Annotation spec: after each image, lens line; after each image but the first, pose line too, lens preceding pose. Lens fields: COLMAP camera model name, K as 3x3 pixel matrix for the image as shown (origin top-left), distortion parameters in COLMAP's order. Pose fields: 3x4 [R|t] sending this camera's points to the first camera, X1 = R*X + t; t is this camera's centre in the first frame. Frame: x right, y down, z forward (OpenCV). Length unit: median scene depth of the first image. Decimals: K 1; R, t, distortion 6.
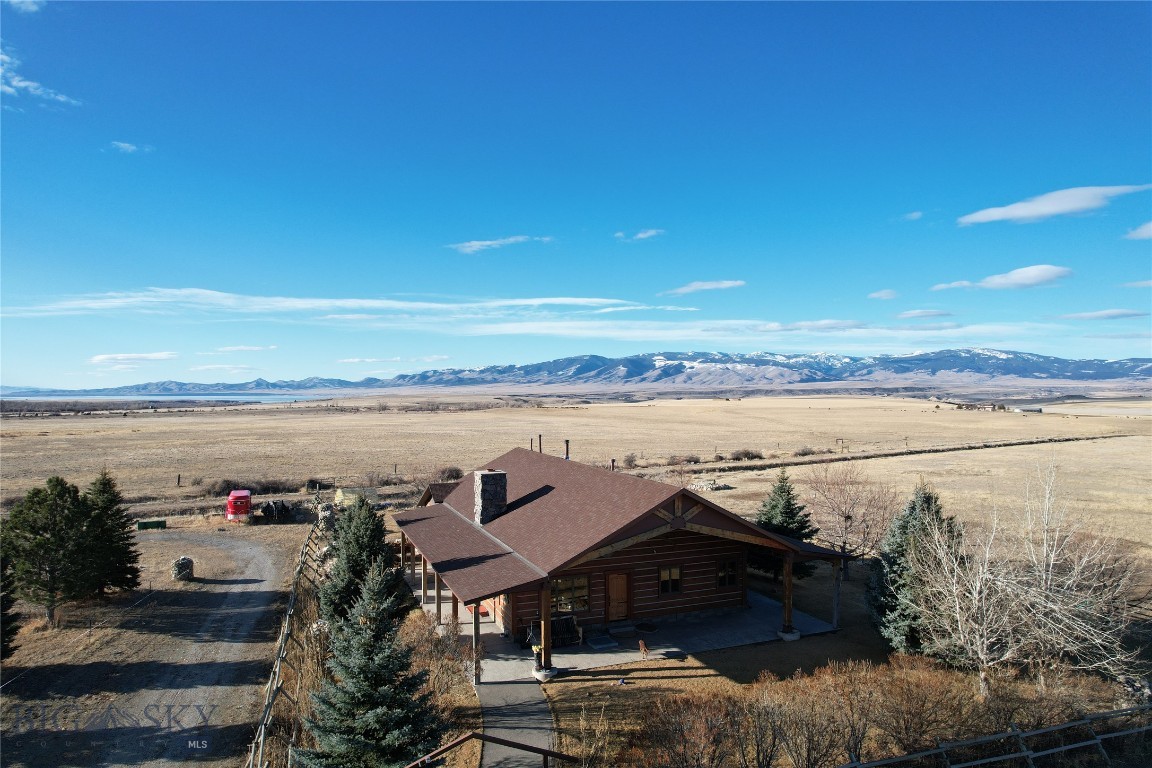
lens RADIAL K [[733.7, 0, 576.0], [0, 733.7, 384.0], [0, 0, 1]] dist [-0.077757, 0.065466]
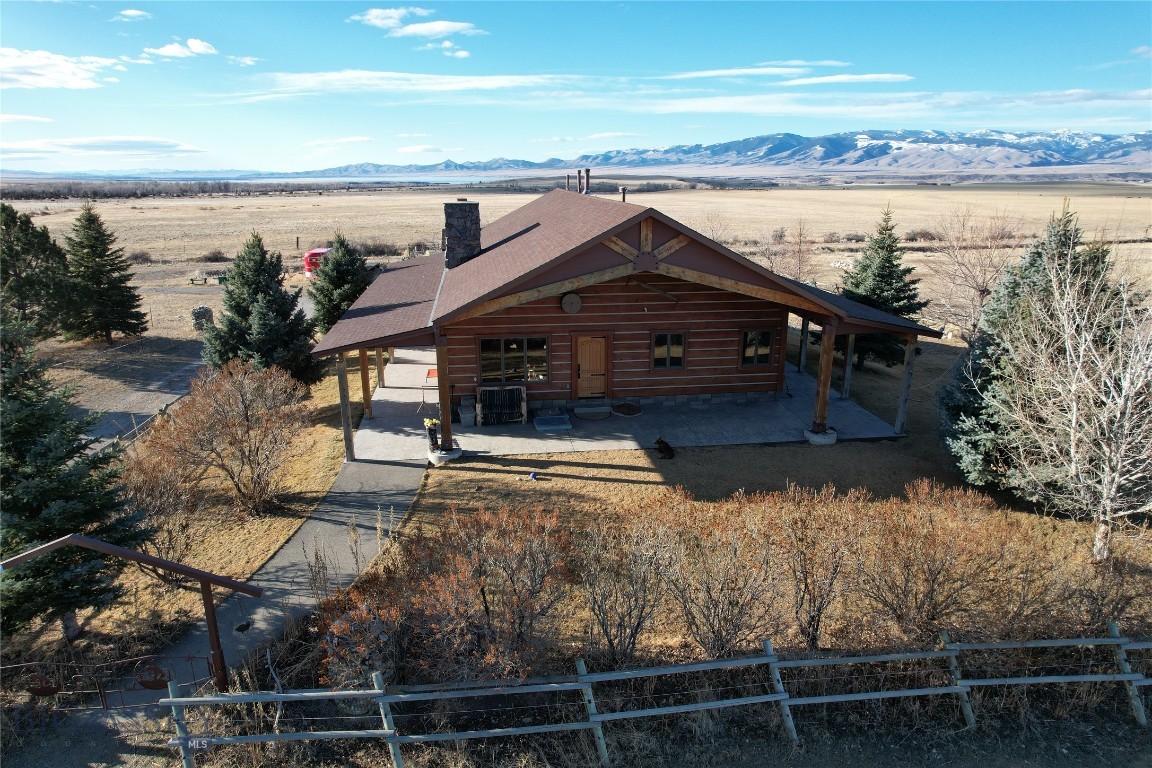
lens RADIAL K [[733.7, 0, 576.0], [0, 733.7, 384.0], [0, 0, 1]] dist [-0.077757, 0.065466]
pose [[0.969834, 0.069540, -0.233636, 0.242092], [0.000616, 0.957743, 0.287625, 0.103971], [0.243765, -0.279092, 0.928809, 0.329720]]
